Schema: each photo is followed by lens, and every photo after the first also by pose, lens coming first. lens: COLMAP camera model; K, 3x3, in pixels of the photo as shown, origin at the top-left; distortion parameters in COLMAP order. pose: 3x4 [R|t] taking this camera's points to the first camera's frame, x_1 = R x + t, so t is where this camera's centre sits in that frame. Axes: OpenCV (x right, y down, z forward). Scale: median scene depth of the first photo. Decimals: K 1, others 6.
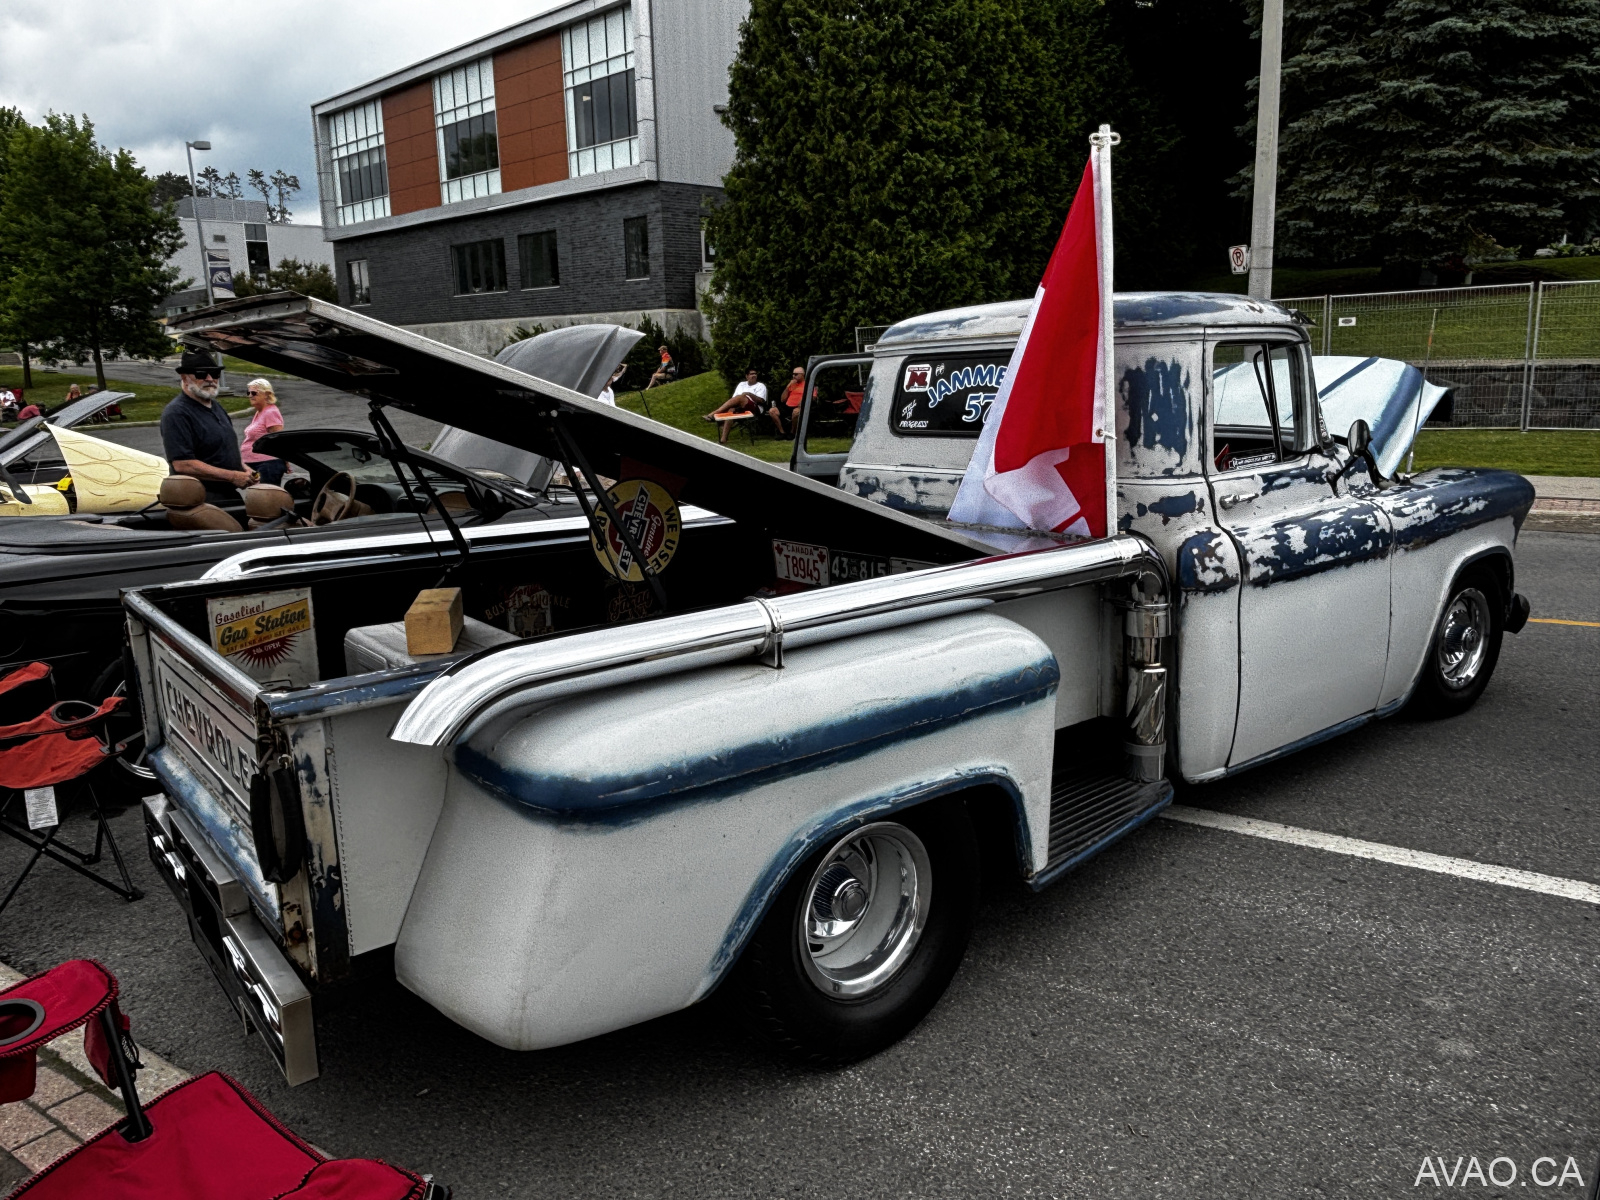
lens RADIAL K [[1228.9, 0, 800.0], [0, 1228.9, 600.0], [0, 0, 1]] dist [-0.000951, -0.008698]
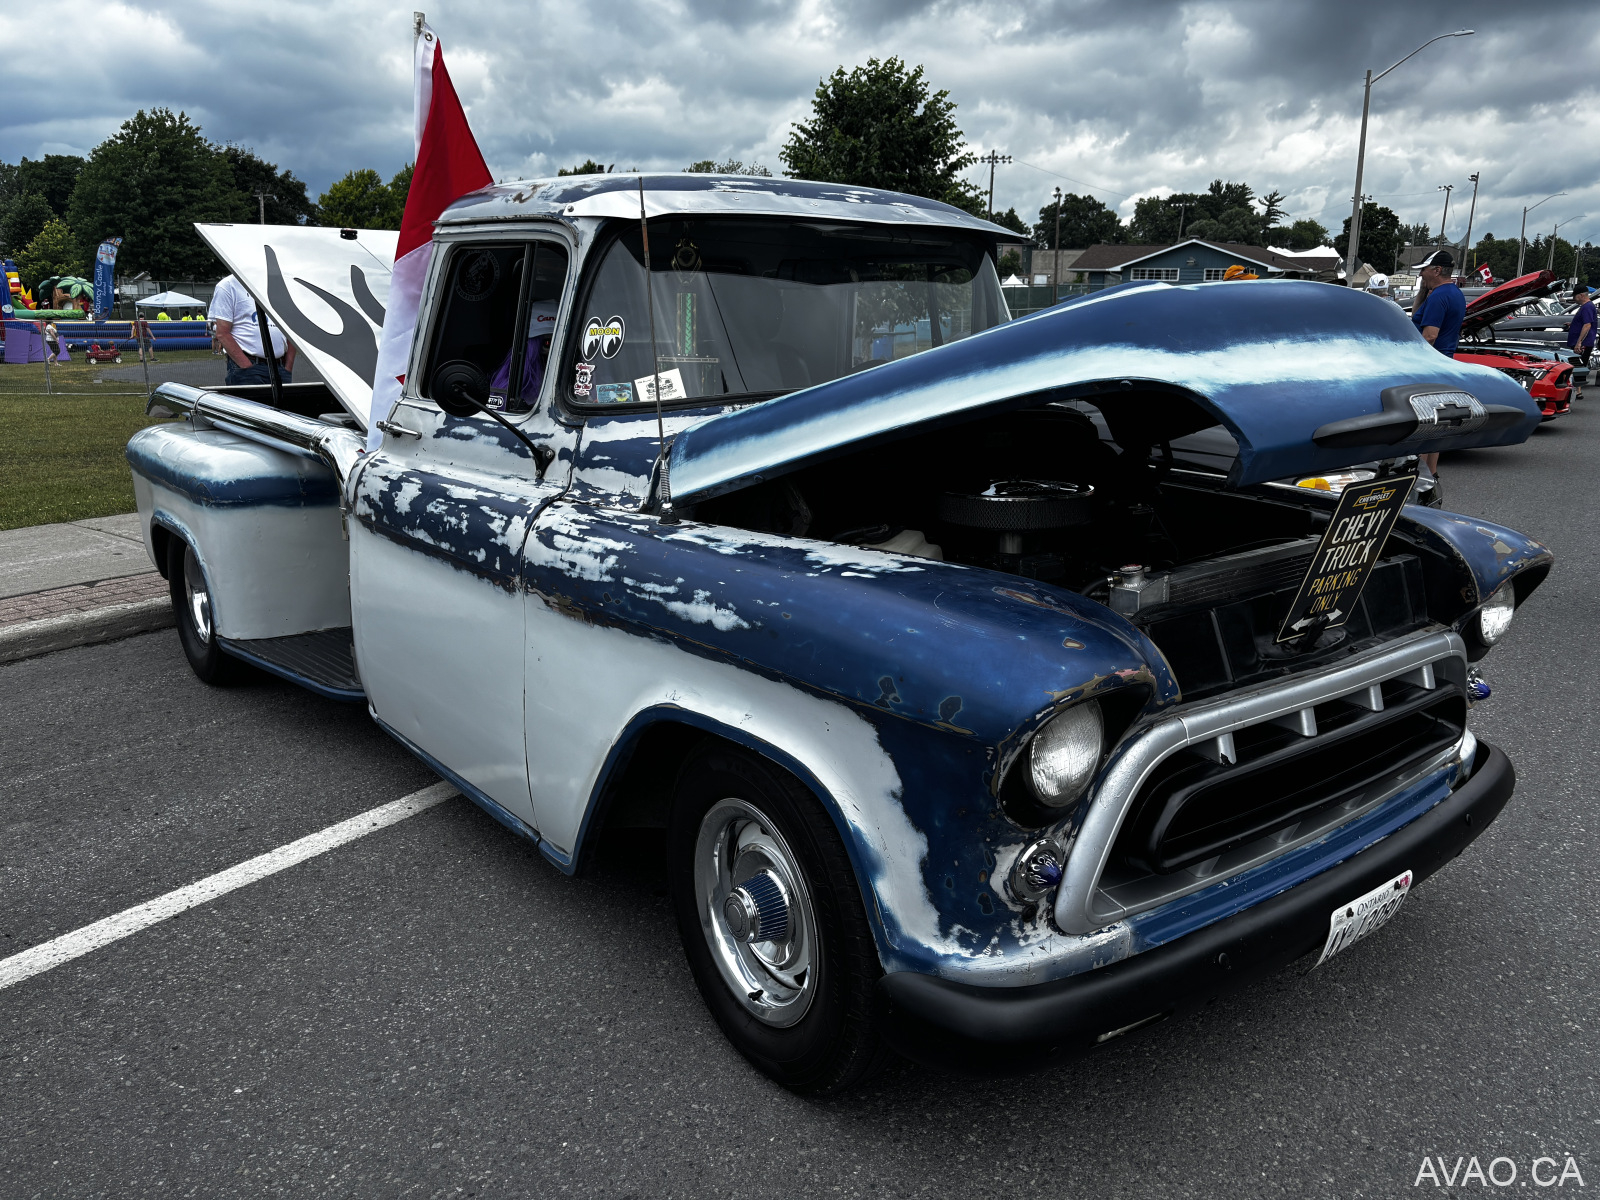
lens RADIAL K [[1237.4, 0, 800.0], [0, 1237.4, 600.0], [0, 0, 1]] dist [0.049435, -0.070339]
pose [[-0.015452, 0.270001, -0.962736, 1.105902], [-0.205177, 0.941505, 0.267340, -0.235198], [0.978603, 0.201662, 0.040850, 1.138273]]
